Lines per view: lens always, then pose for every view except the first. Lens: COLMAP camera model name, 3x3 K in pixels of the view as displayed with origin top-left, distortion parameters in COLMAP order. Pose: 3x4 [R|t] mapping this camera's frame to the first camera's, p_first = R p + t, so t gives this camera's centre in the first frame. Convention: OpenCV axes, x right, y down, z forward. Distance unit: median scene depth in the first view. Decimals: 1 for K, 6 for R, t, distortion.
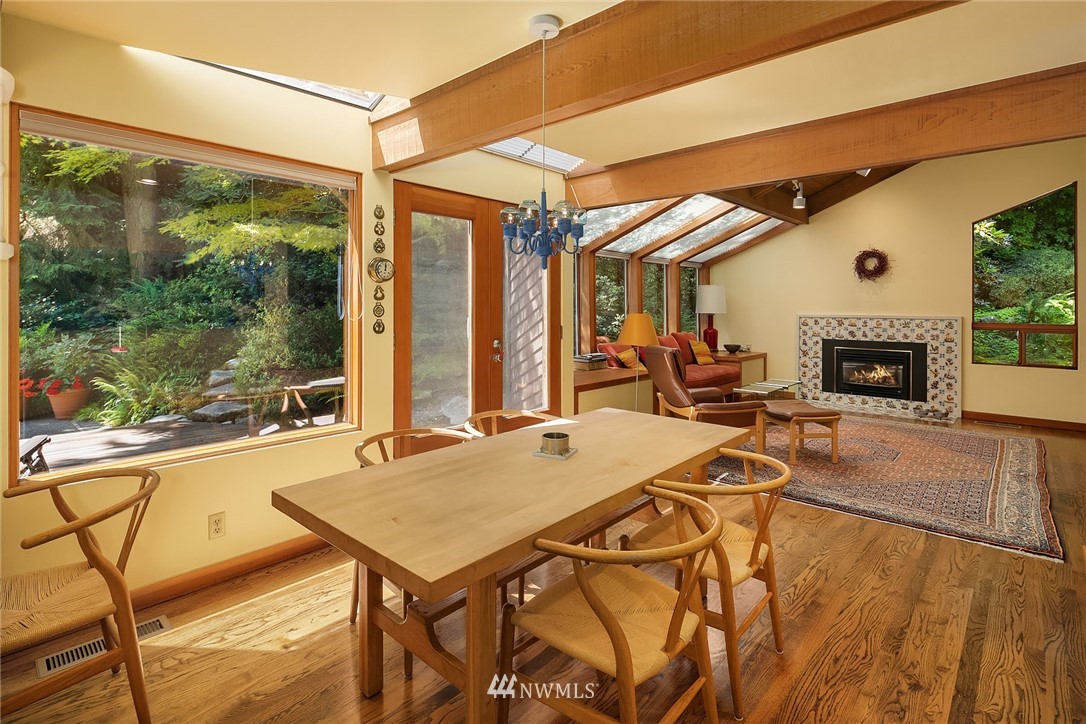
lens RADIAL K [[532.3, 0, 544.9], [0, 532.3, 364.9], [0, 0, 1]] dist [0.004425, 0.000157]
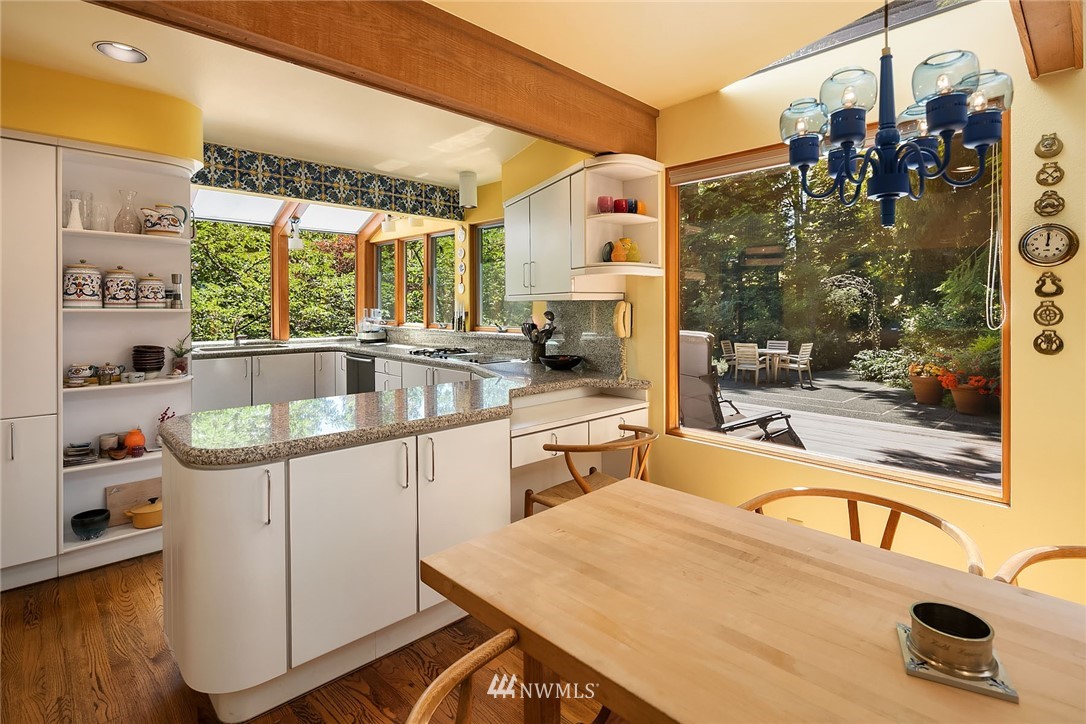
lens RADIAL K [[532.3, 0, 549.3], [0, 532.3, 354.3], [0, 0, 1]] dist [0.004425, 0.000157]
pose [[-0.059919, 0.084566, -0.994615, 0.310262], [-0.109257, 0.989863, 0.090744, -0.052930], [0.992206, 0.114106, -0.050073, 0.495153]]
